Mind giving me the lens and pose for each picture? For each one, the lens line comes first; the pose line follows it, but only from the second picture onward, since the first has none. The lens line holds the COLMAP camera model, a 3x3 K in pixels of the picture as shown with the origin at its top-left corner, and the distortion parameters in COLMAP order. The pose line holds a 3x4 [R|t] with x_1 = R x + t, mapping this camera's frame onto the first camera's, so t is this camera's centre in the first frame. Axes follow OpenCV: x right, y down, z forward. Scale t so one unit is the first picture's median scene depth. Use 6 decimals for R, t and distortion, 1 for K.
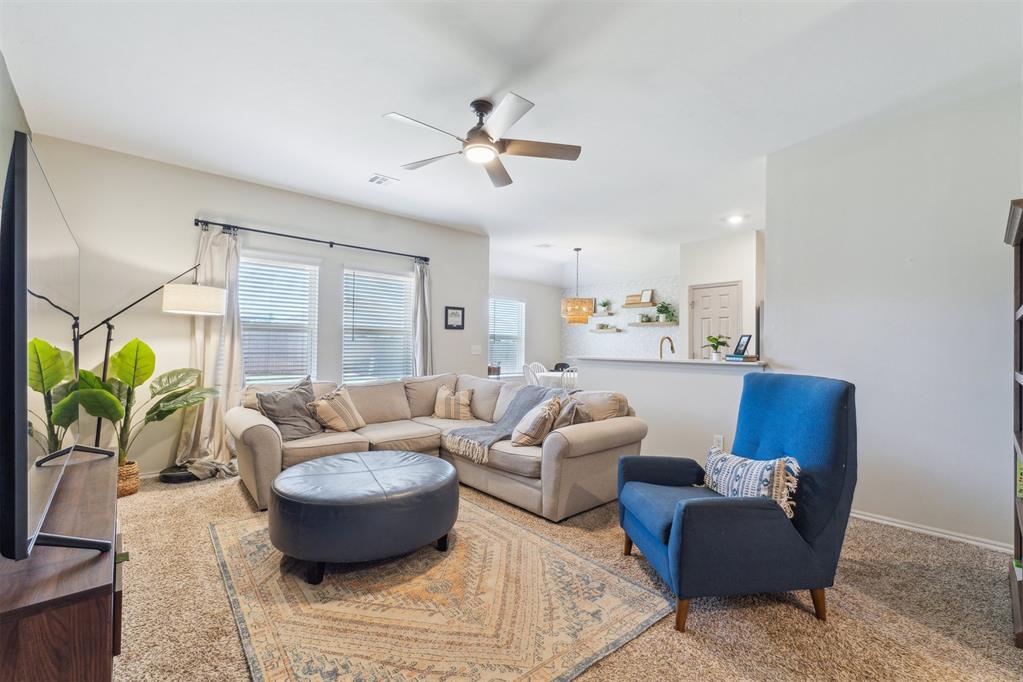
lens RADIAL K [[435.9, 0, 510.5], [0, 435.9, 350.7], [0, 0, 1]] dist [-0.001047, -0.000209]
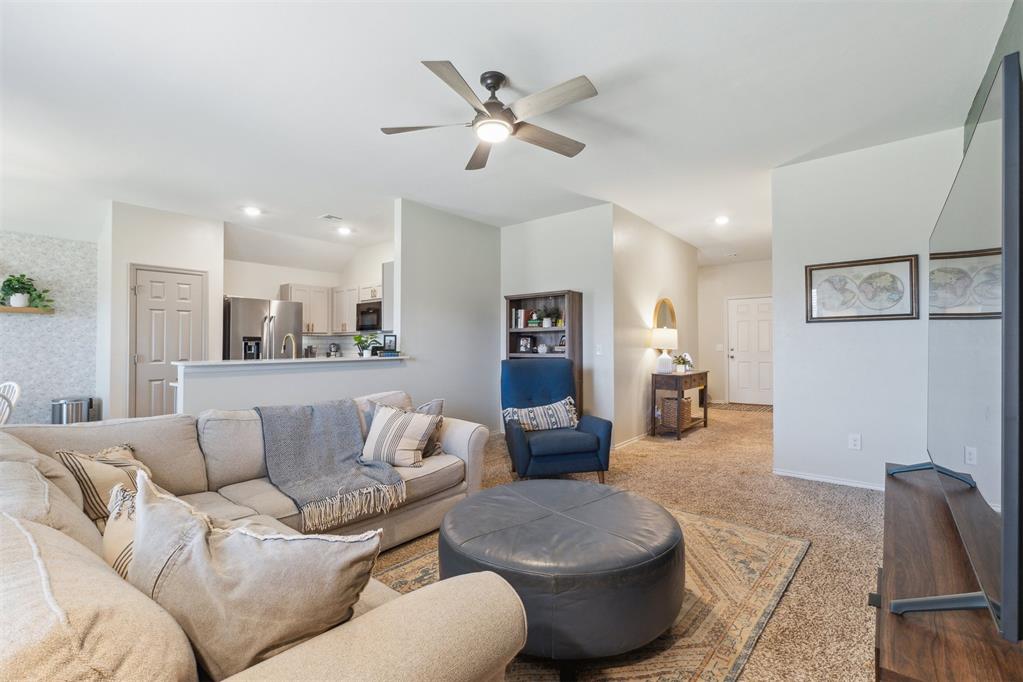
lens RADIAL K [[448.4, 0, 505.5], [0, 448.4, 337.7], [0, 0, 1]] dist [0.001190, 0.000314]
pose [[-0.141238, 0.007875, 0.989944, -1.382673], [0.014962, 0.999871, -0.005819, -0.029382], [-0.989863, 0.013990, -0.141338, 1.522433]]
